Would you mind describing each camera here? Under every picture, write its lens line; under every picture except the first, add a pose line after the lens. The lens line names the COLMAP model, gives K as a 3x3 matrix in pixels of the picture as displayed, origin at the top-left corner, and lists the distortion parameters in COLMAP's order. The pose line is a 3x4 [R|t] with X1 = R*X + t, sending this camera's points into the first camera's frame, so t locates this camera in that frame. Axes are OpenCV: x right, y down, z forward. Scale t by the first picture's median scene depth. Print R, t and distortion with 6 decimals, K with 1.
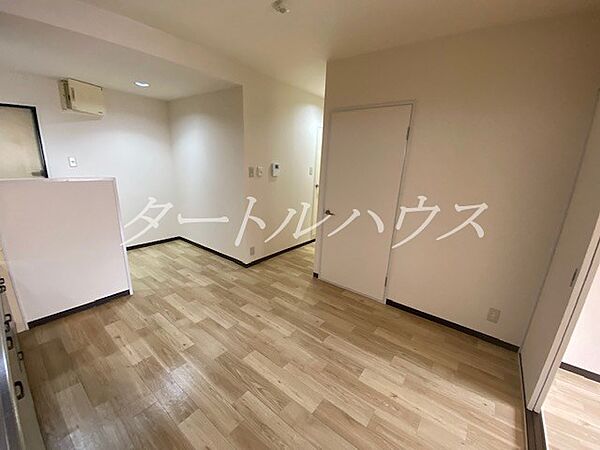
lens RADIAL K [[247.9, 0, 300.0], [0, 247.9, 225.0], [0, 0, 1]] dist [0.025822, -0.000440]
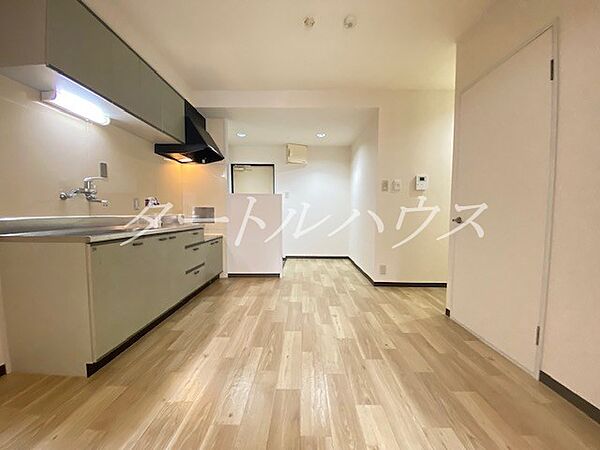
lens RADIAL K [[247.9, 0, 300.0], [0, 247.9, 225.0], [0, 0, 1]] dist [0.025822, -0.000440]
pose [[0.599067, -0.002143, -0.800696, 0.431853], [-0.182664, 0.973261, -0.139271, 0.152476], [0.779585, 0.229692, 0.582657, 0.214058]]
